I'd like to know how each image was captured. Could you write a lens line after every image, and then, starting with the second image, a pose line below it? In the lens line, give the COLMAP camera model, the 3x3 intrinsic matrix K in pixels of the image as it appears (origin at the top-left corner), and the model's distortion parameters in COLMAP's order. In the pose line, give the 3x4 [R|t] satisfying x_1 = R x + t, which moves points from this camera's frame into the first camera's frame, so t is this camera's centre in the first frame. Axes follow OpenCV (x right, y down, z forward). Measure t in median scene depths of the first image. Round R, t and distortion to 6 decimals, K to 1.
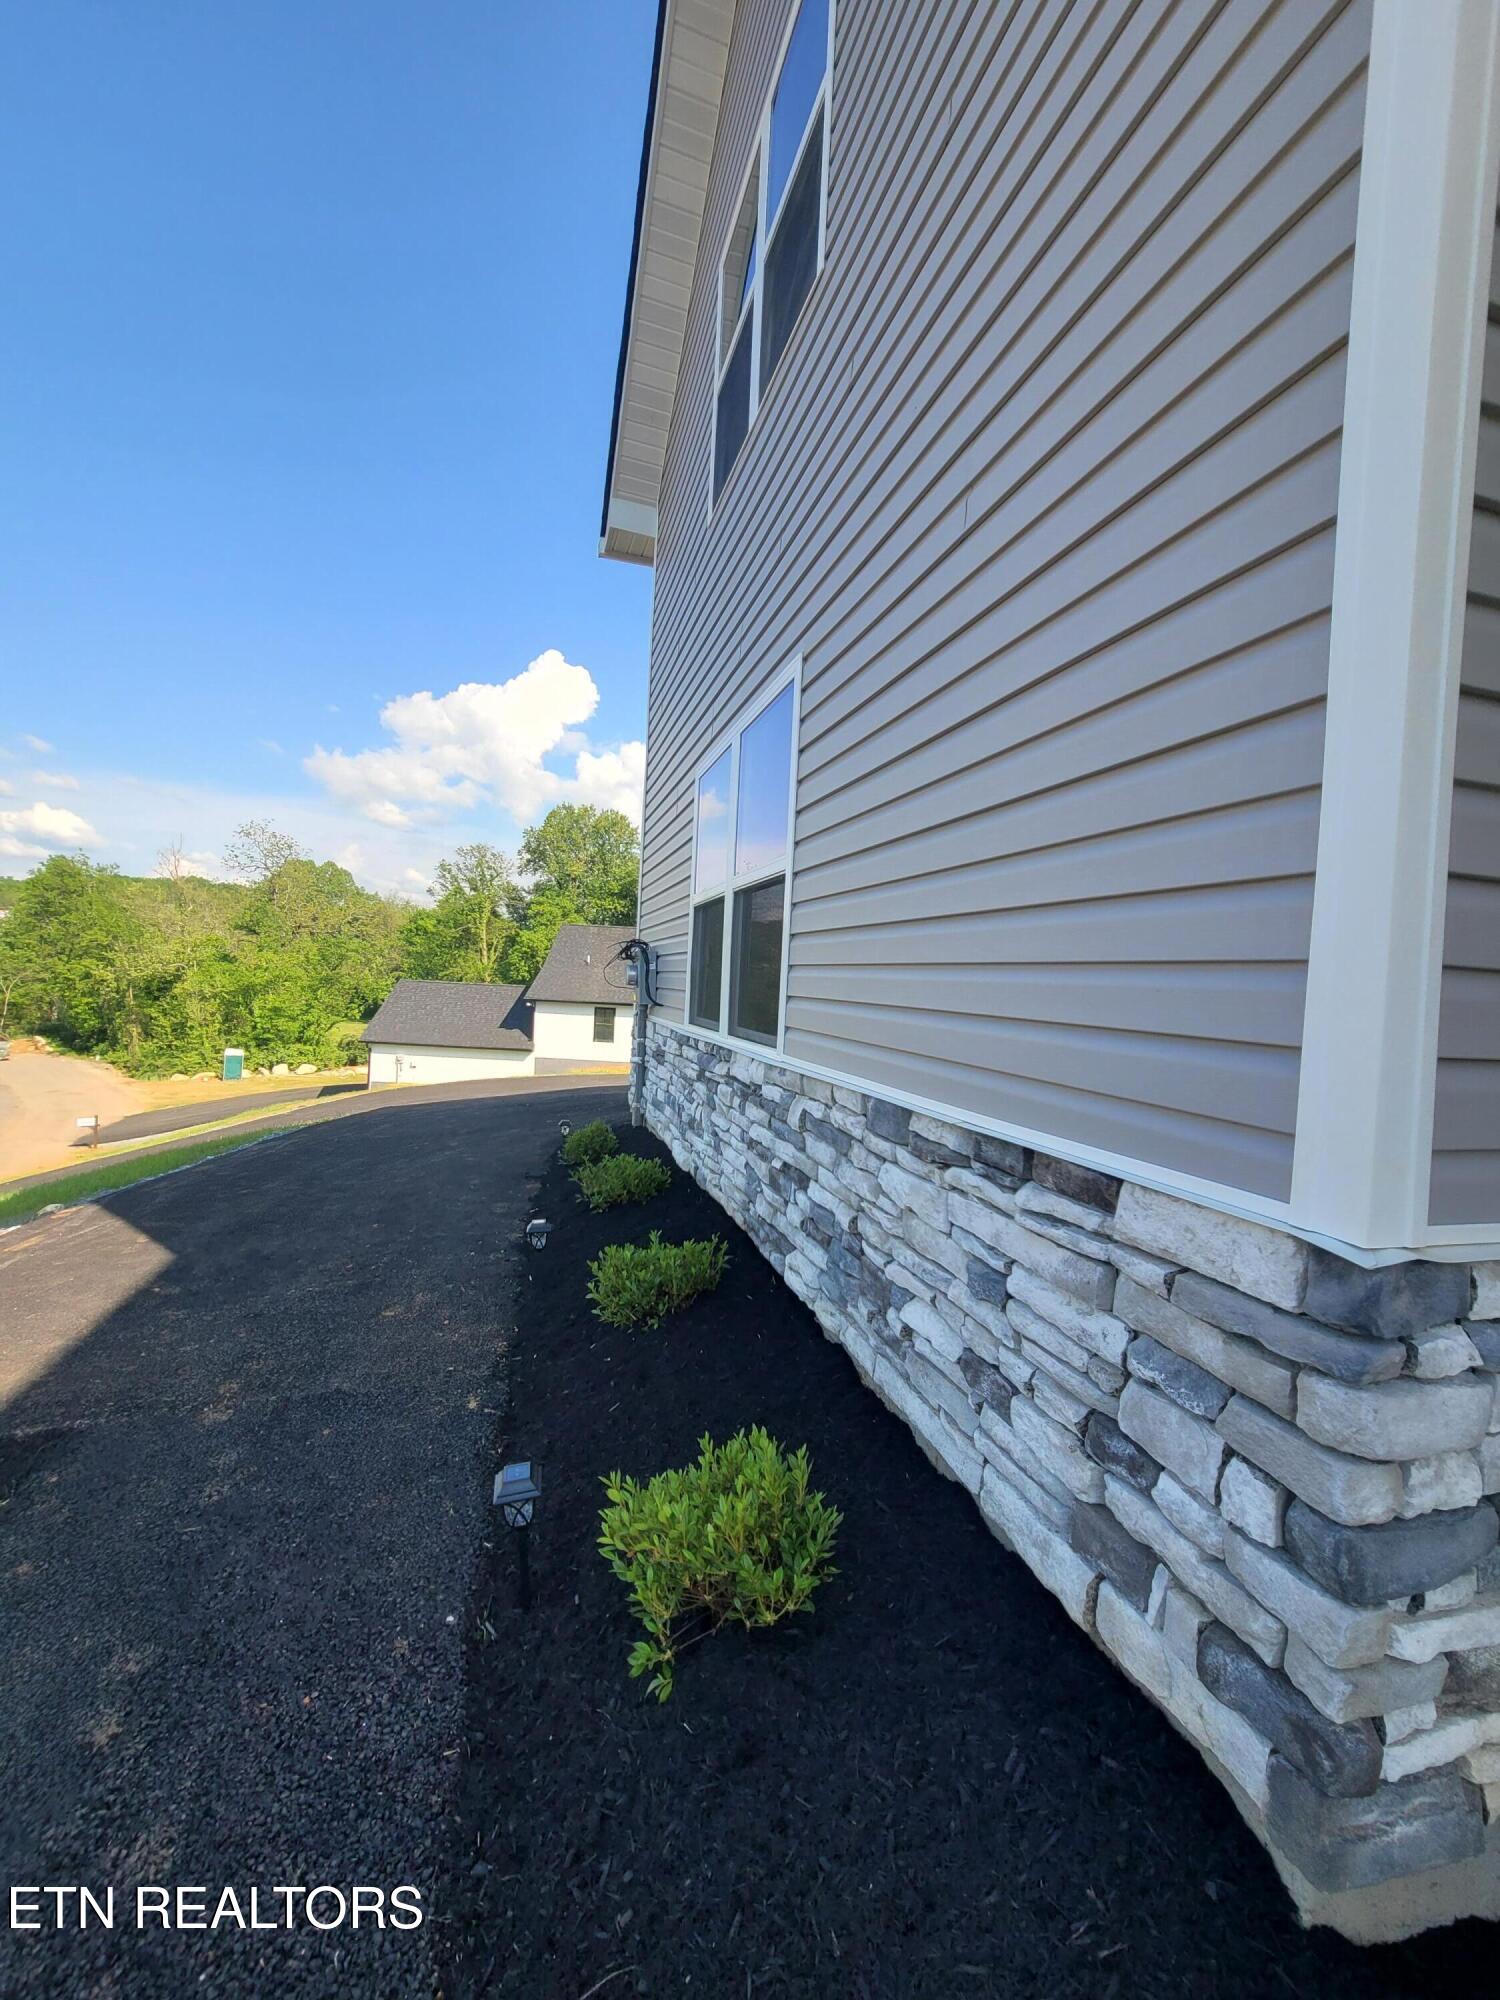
lens RADIAL K [[817.7, 0, 750.0], [0, 817.7, 1000.0], [0, 0, 1]] dist [-0.002722, -0.000172]
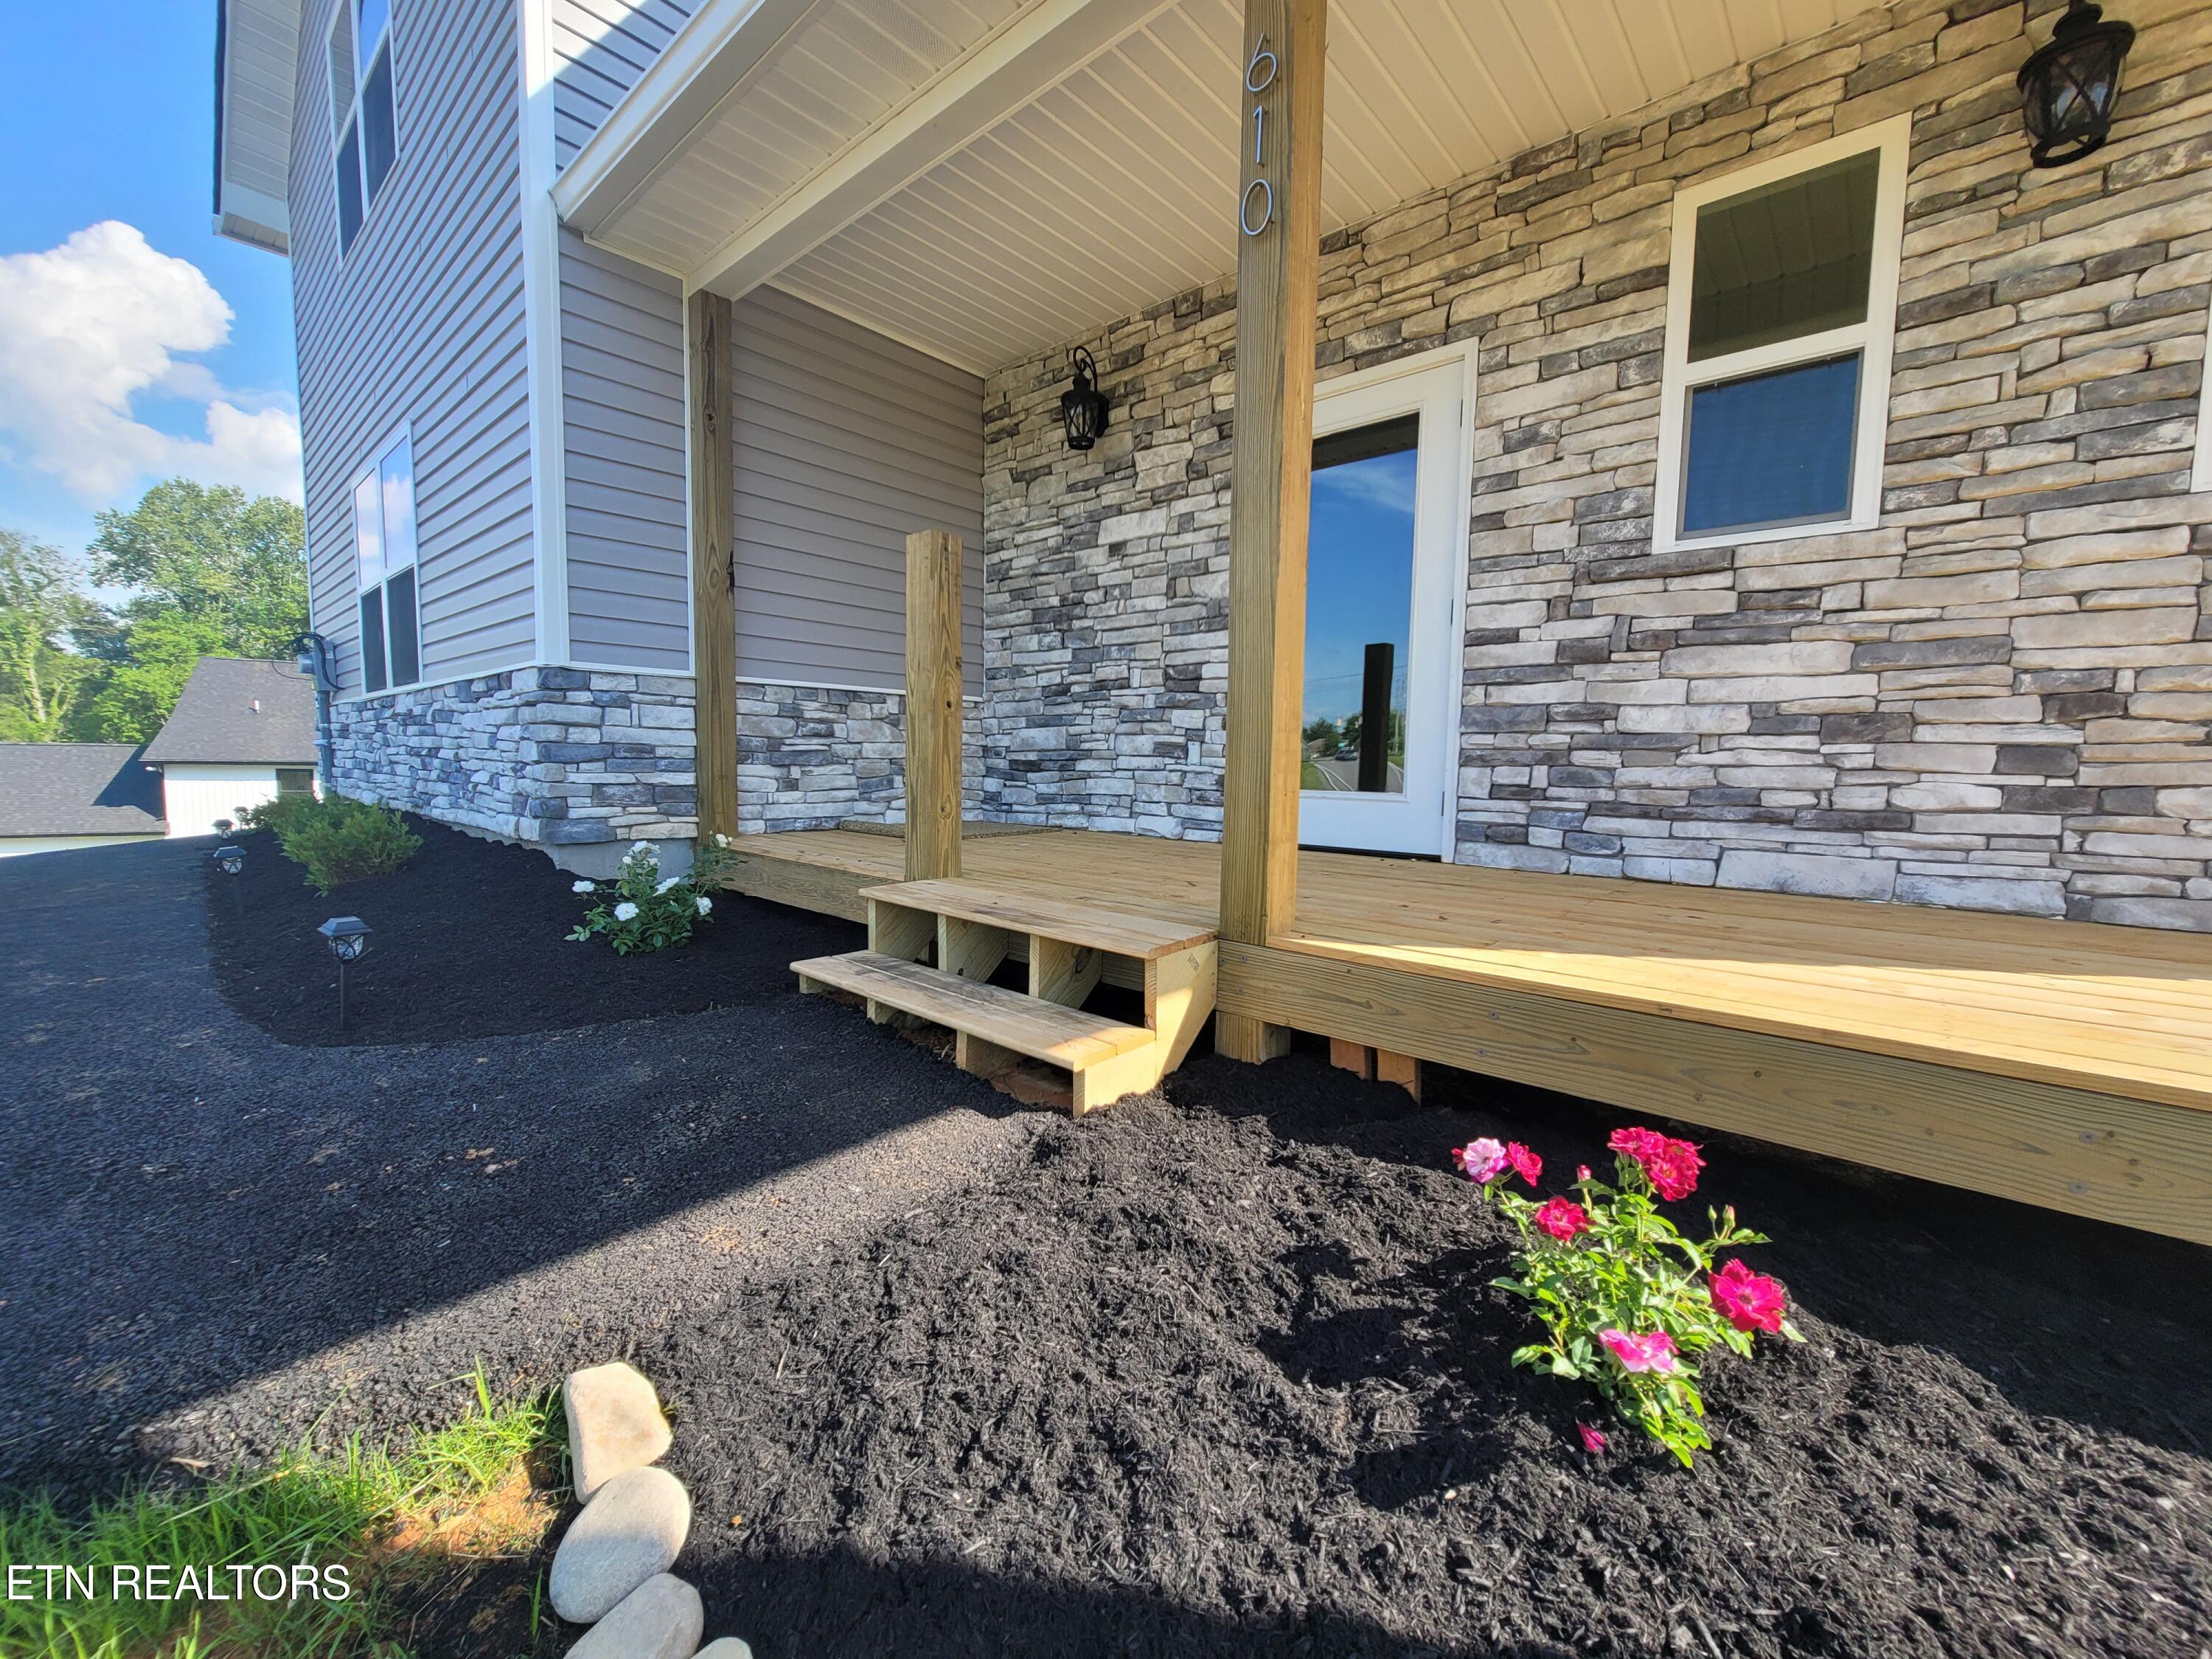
lens RADIAL K [[894.2, 0, 1106.0], [0, 894.2, 829.5], [0, 0, 1]] dist [-0.000960, 0.000563]
pose [[0.846975, -0.081009, 0.525425, 0.106746], [0.039207, 0.995149, 0.090229, 0.114444], [-0.530185, -0.055821, 0.846042, -0.545897]]
